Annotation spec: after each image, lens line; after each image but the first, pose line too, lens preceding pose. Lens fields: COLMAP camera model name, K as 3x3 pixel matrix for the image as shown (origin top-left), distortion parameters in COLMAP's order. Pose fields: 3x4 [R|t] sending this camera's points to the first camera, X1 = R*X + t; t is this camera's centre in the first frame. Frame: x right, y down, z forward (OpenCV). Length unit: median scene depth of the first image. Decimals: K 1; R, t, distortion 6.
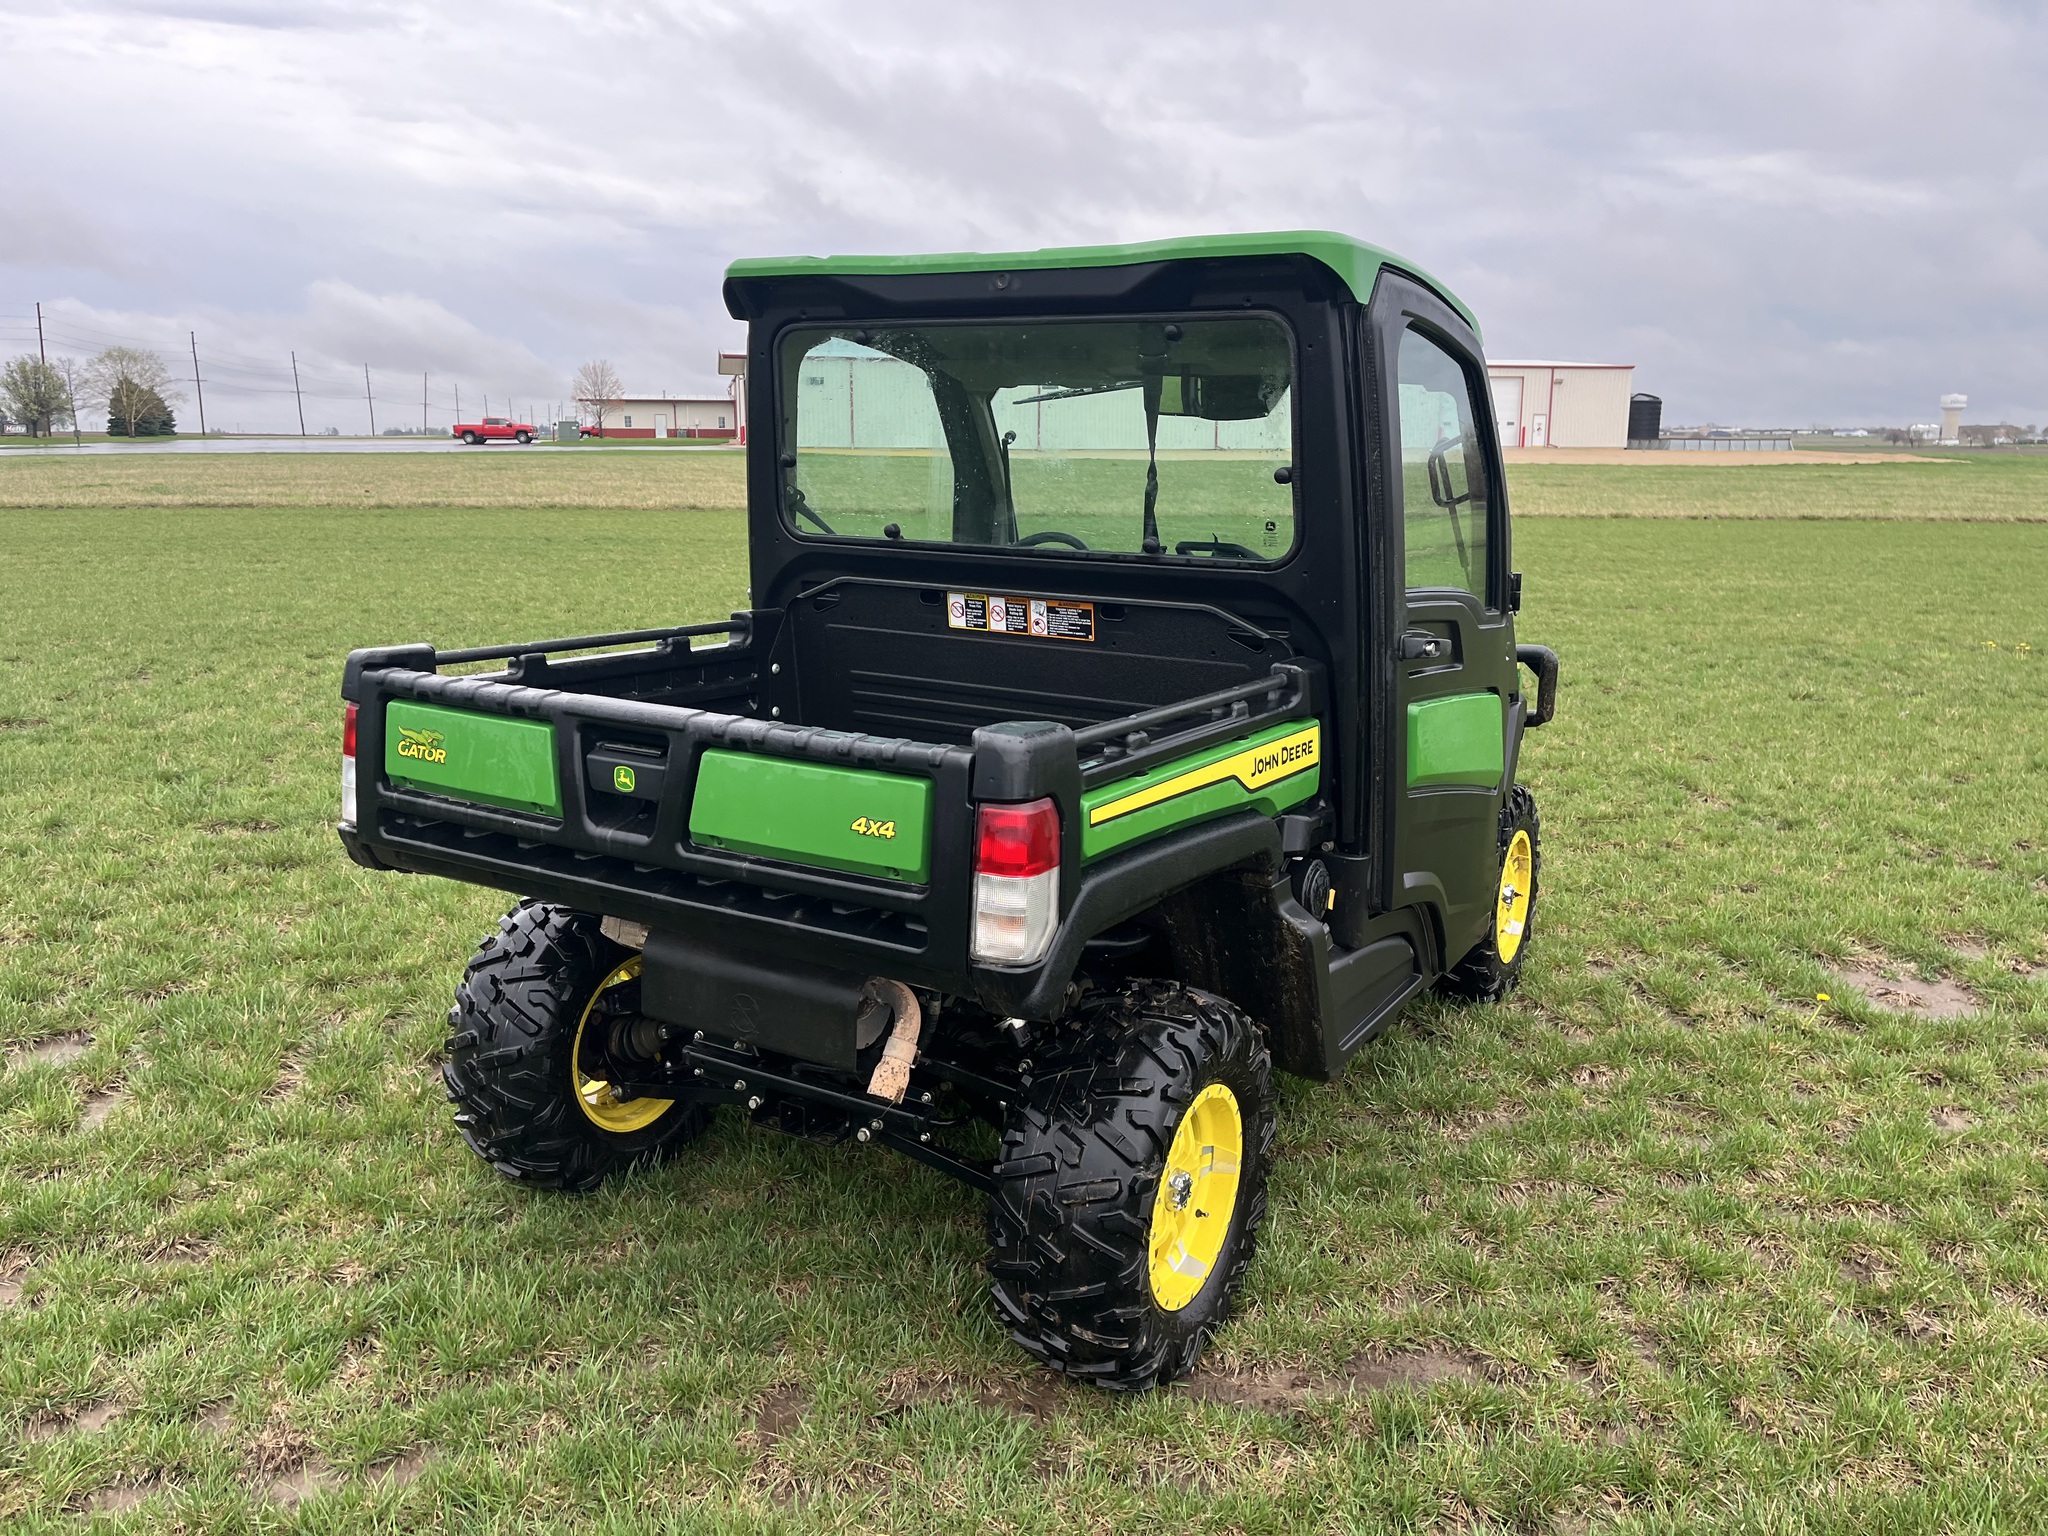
lens RADIAL K [[1572.1, 0, 1053.4], [0, 1572.1, 732.8], [0, 0, 1]] dist [0.088154, -0.143581]
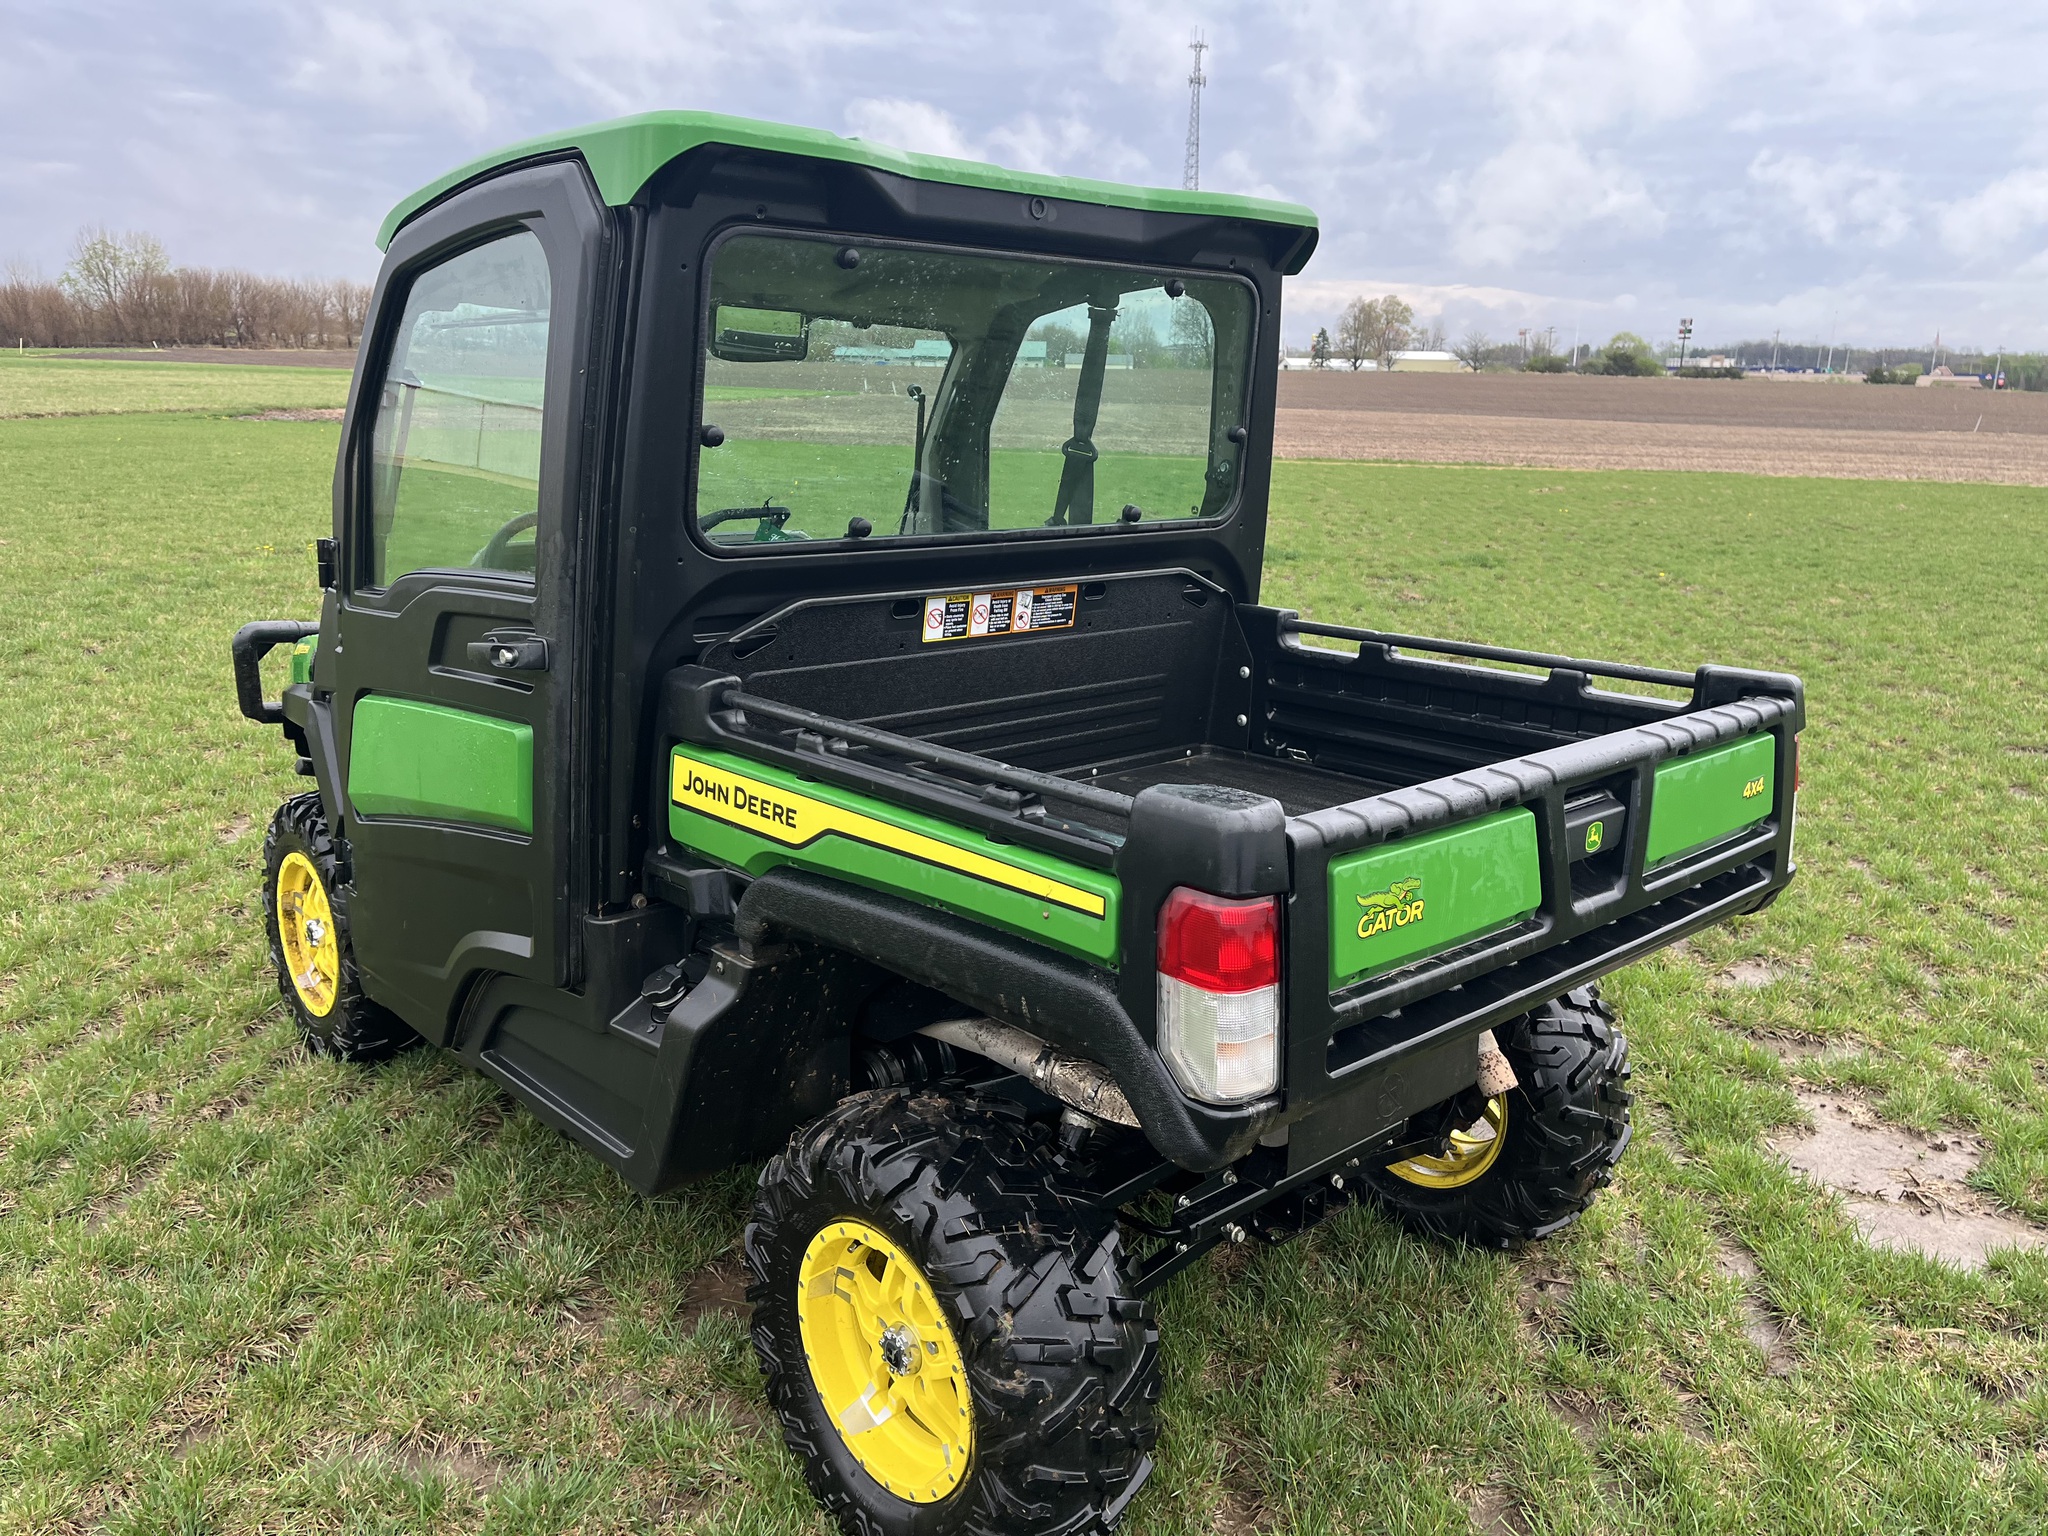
lens RADIAL K [[1560.8, 0, 1050.0], [0, 1560.8, 745.2], [0, 0, 1]] dist [0.084787, -0.129565]
pose [[0.282872, -0.227459, 0.931797, -0.893288], [0.153816, 0.969659, 0.190006, -0.177096], [-0.946744, 0.089578, 0.309276, 0.800233]]
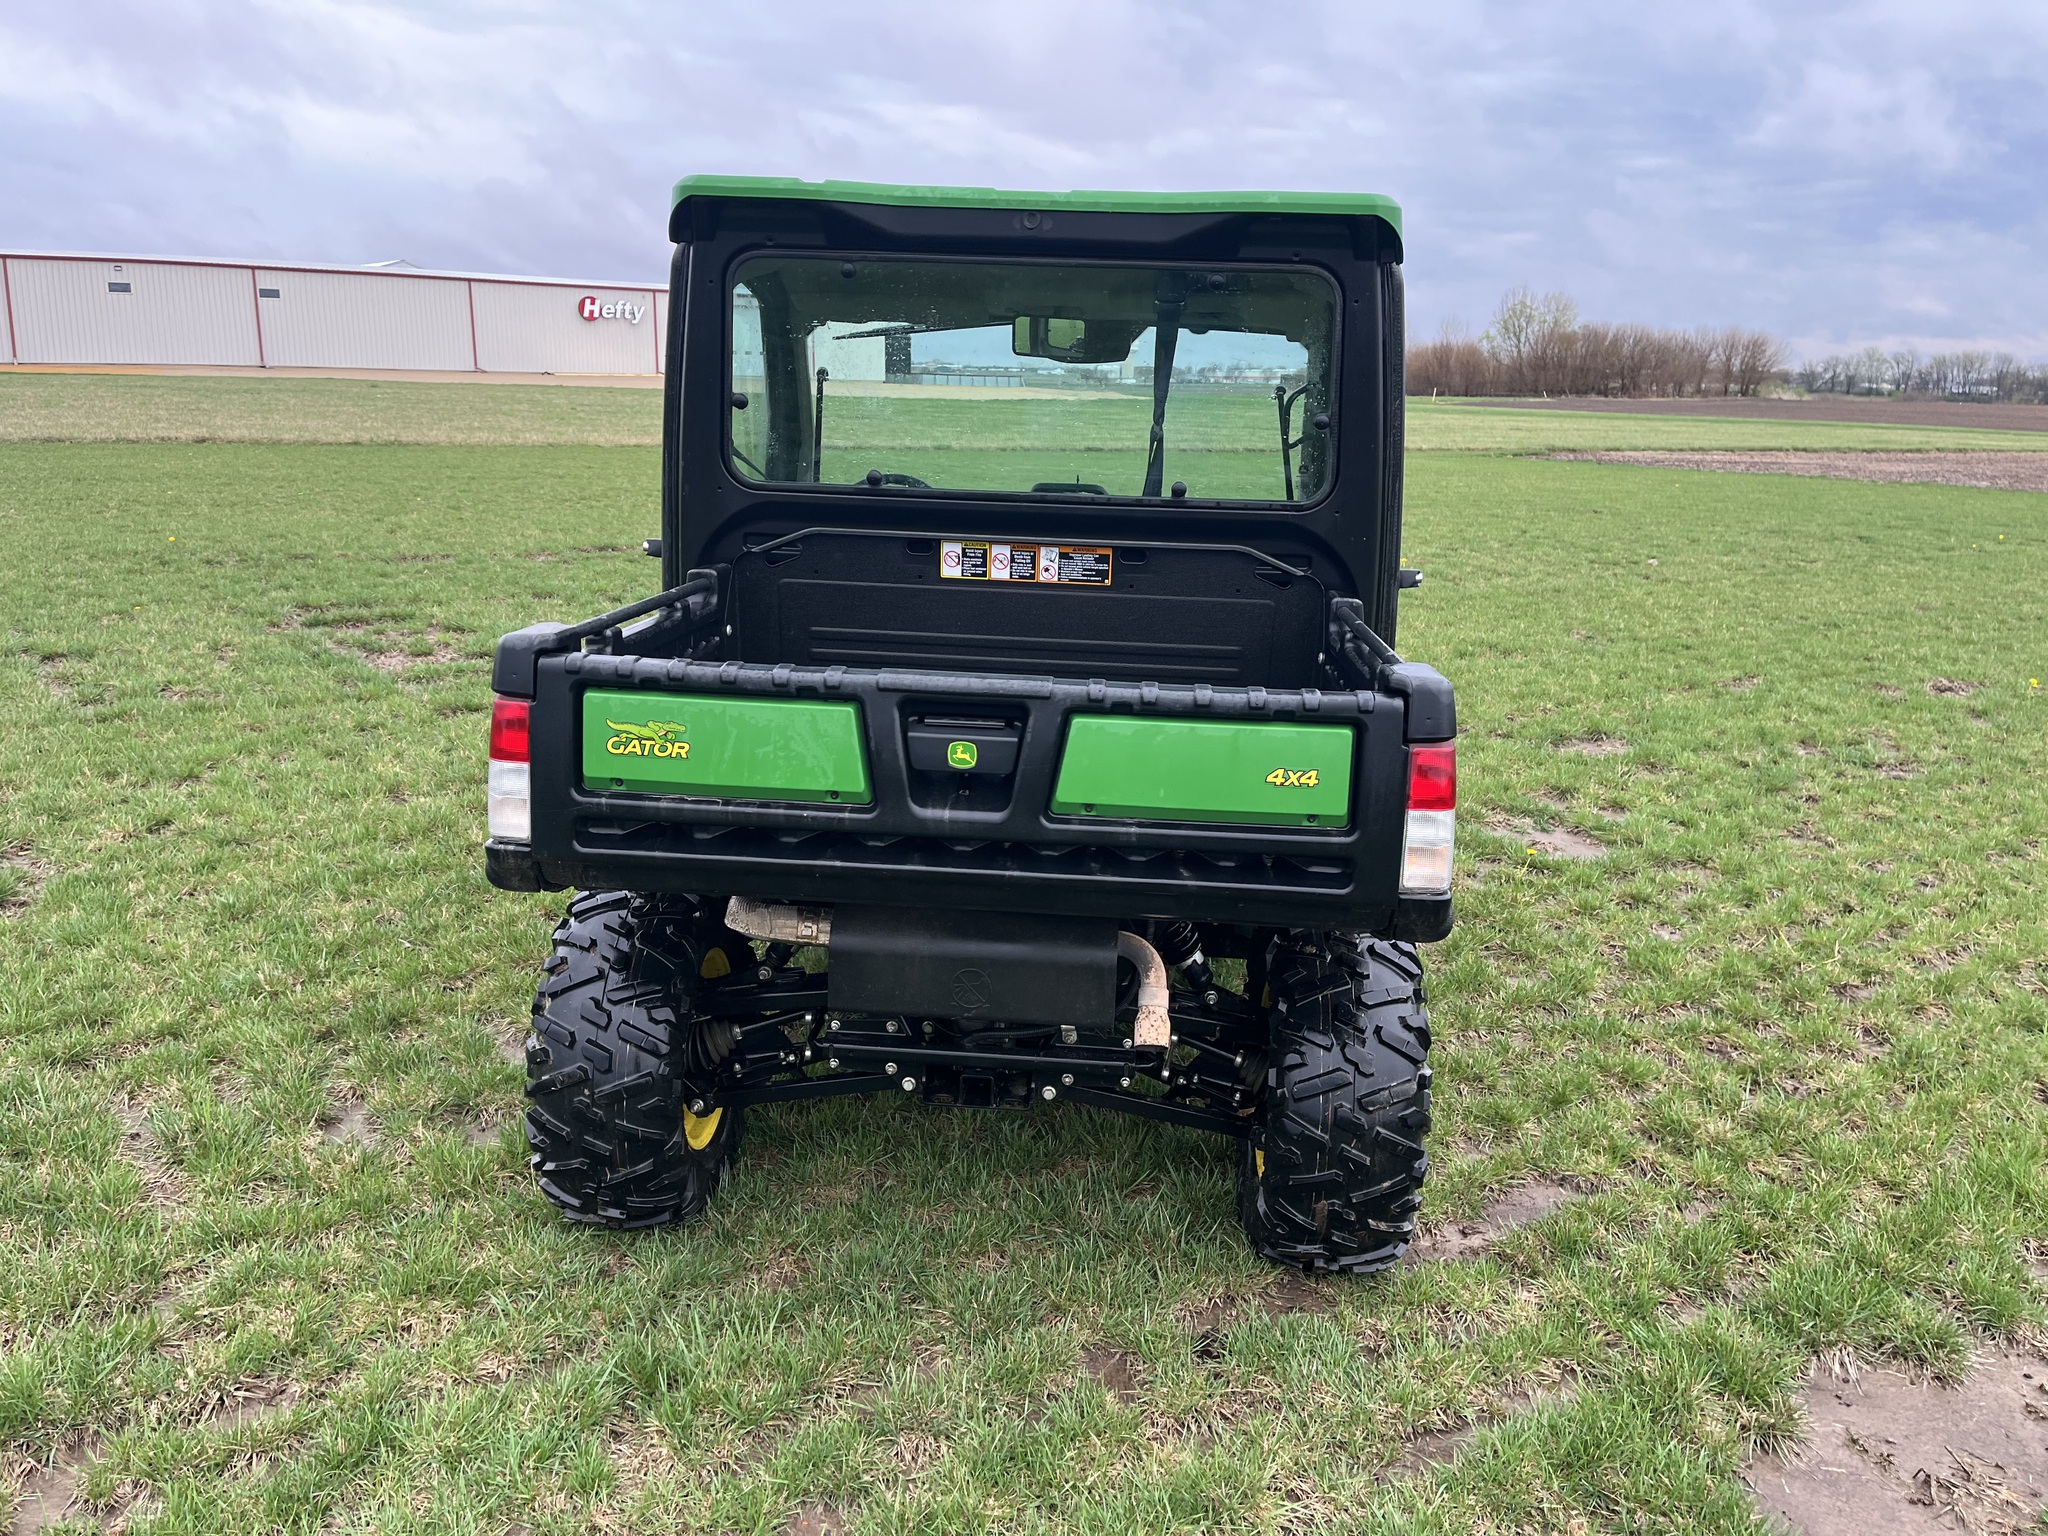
lens RADIAL K [[1560.8, 0, 1050.0], [0, 1560.8, 745.2], [0, 0, 1]] dist [0.084787, -0.129565]
pose [[0.893736, -0.088556, 0.439765, -0.499795], [0.065203, 0.995555, 0.067965, -0.028521], [-0.443829, -0.032069, 0.895537, 0.116749]]
